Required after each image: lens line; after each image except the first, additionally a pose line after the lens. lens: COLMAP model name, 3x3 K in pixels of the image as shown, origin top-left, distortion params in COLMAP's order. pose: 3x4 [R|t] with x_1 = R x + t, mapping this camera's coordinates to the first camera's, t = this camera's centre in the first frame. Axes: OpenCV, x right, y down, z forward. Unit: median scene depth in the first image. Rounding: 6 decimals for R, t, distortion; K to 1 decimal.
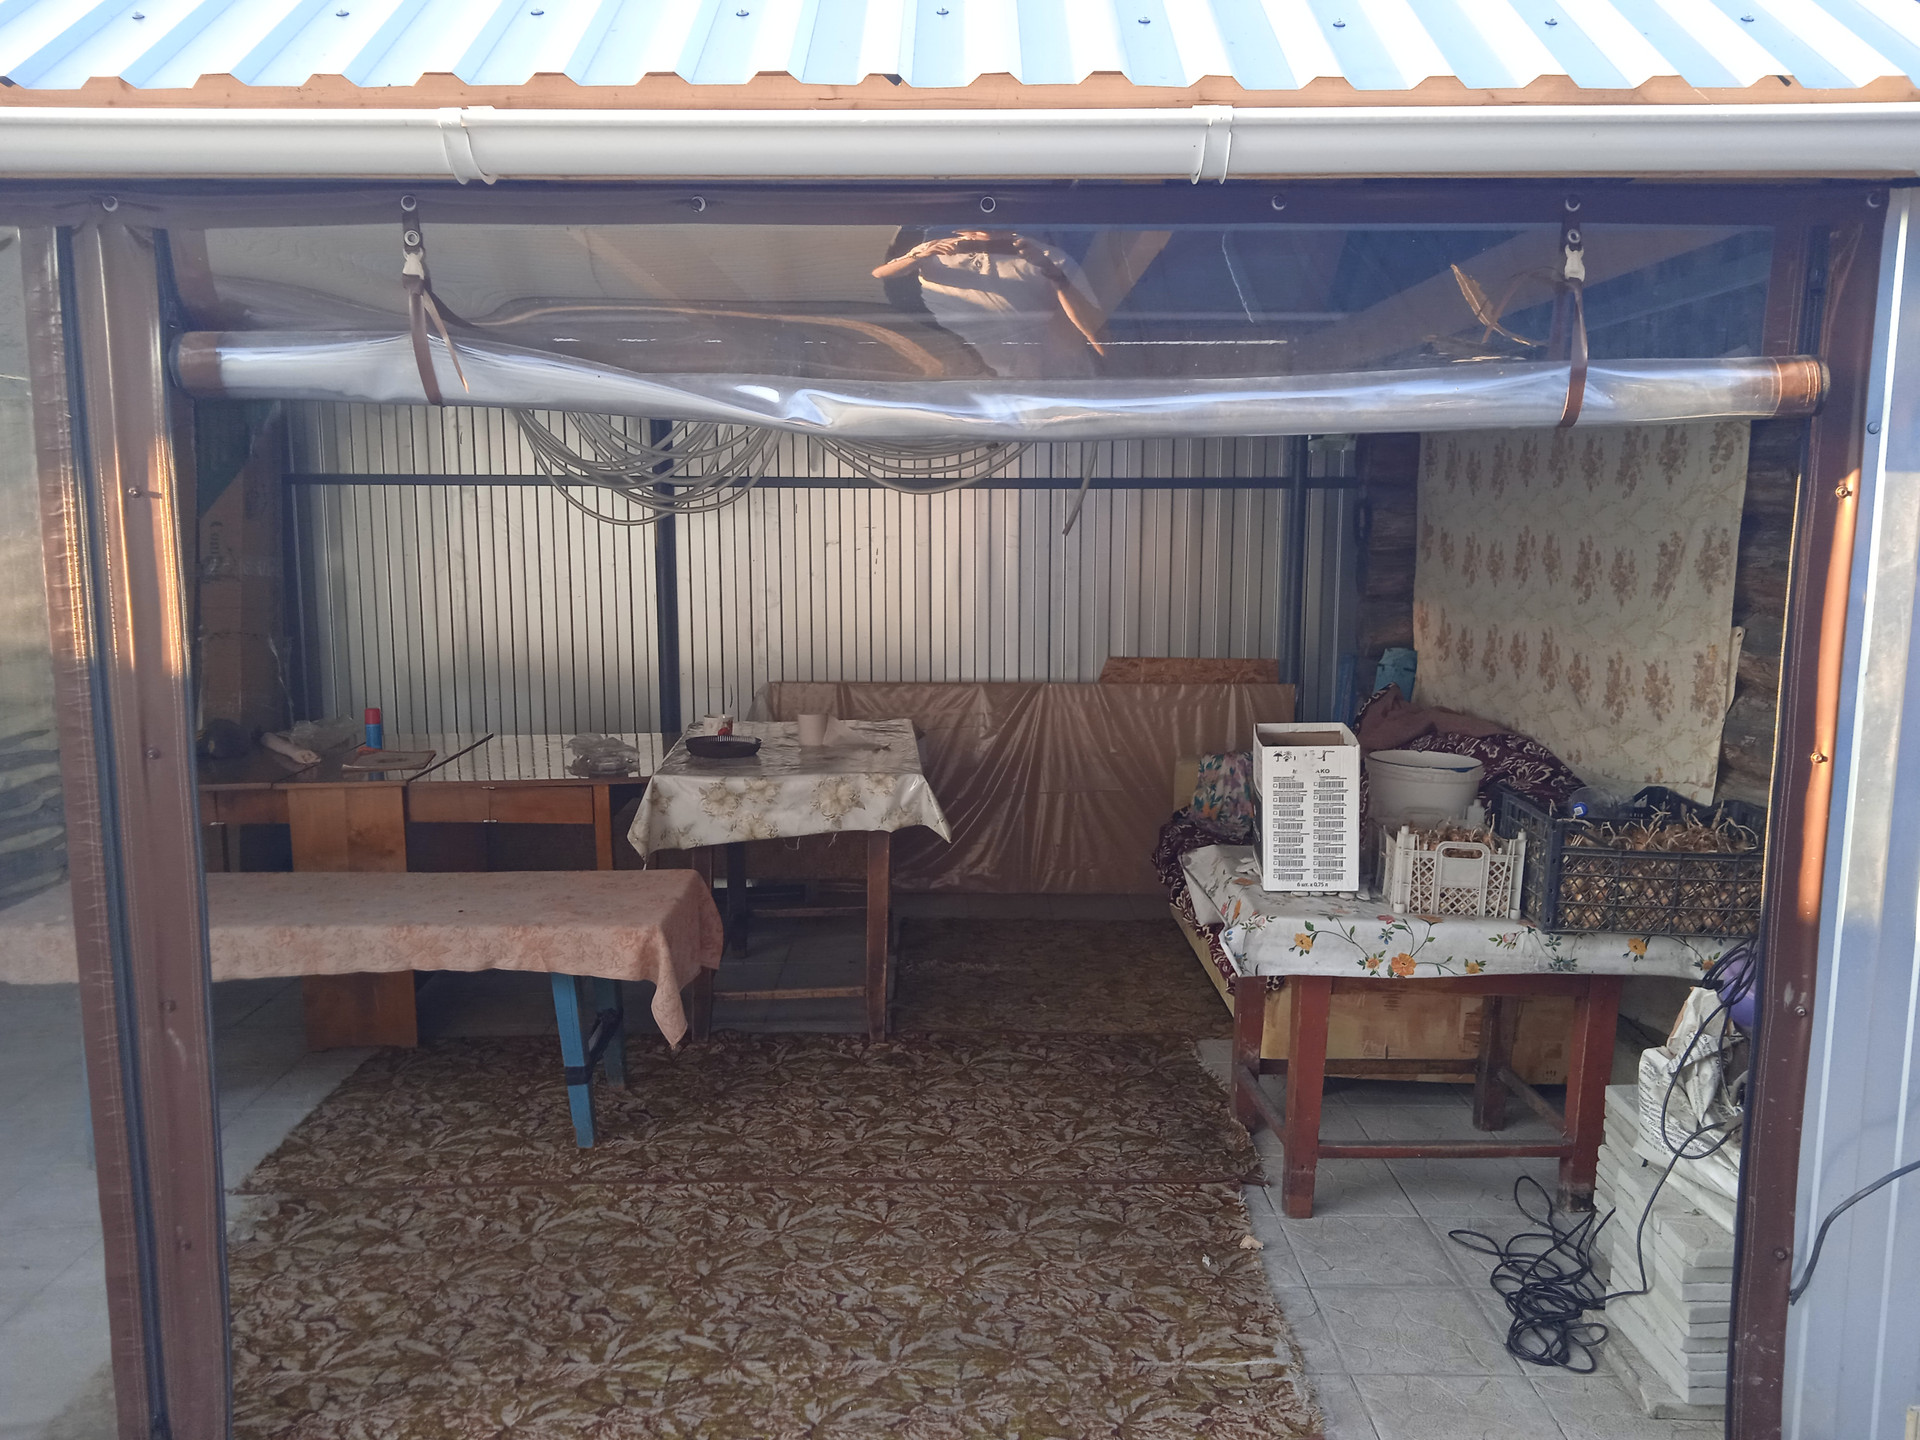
lens RADIAL K [[1580.9, 0, 958.8], [0, 1580.9, 743.1], [0, 0, 1]] dist [0.001622, -0.002821]
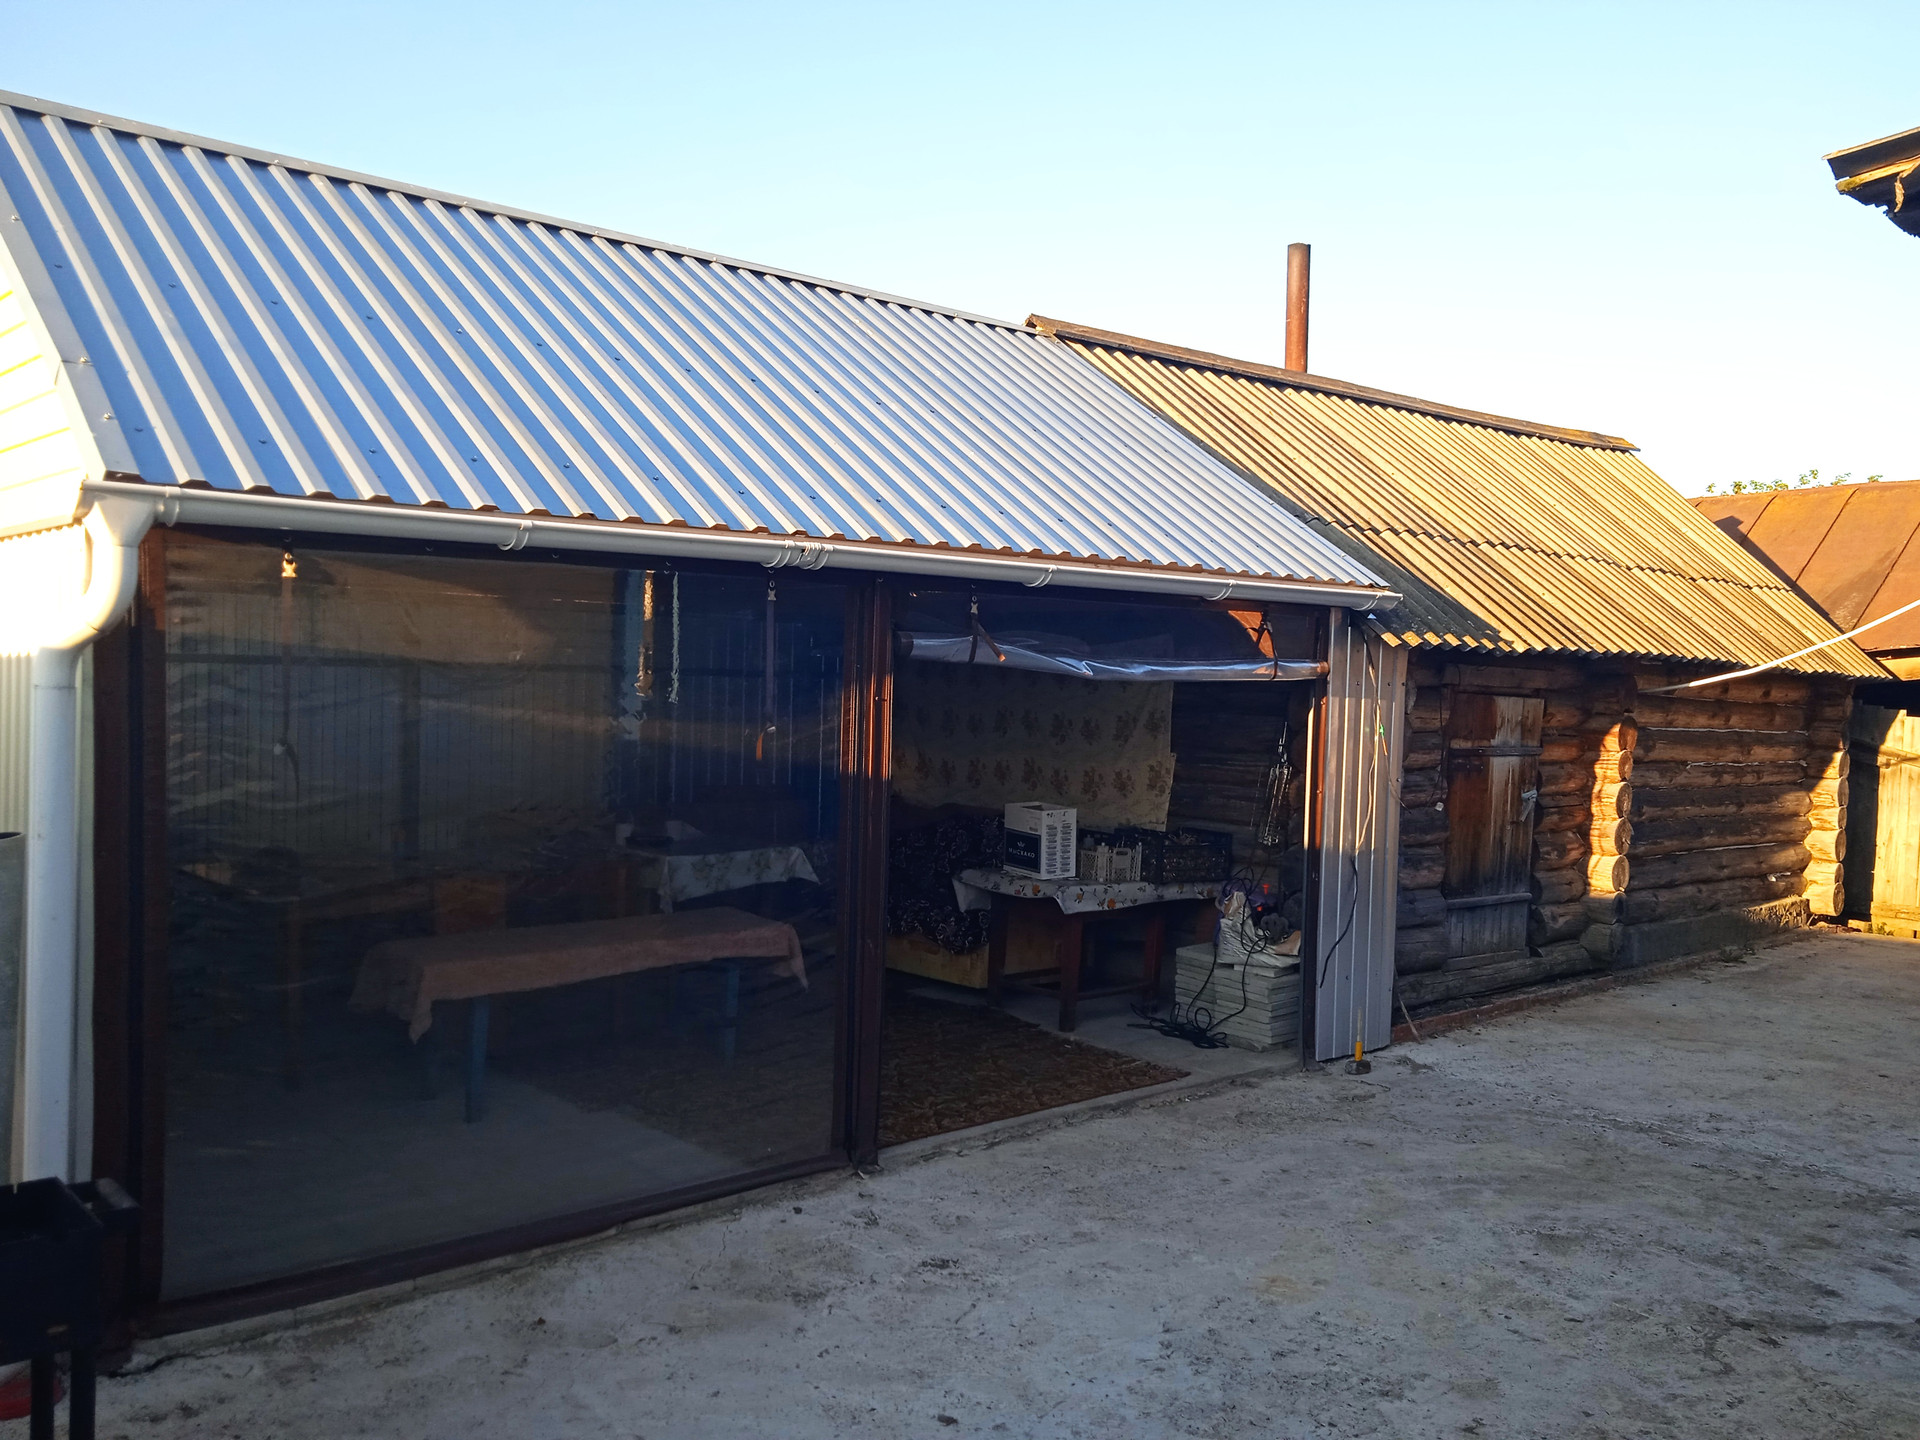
lens RADIAL K [[1552.0, 0, 949.7], [0, 1552.0, 749.6], [0, 0, 1]] dist [0.055021, -0.055417]
pose [[0.754942, -0.014910, 0.655622, -1.278861], [0.078378, 0.994627, -0.067633, 0.051703], [-0.651091, 0.102445, 0.752054, -0.507766]]
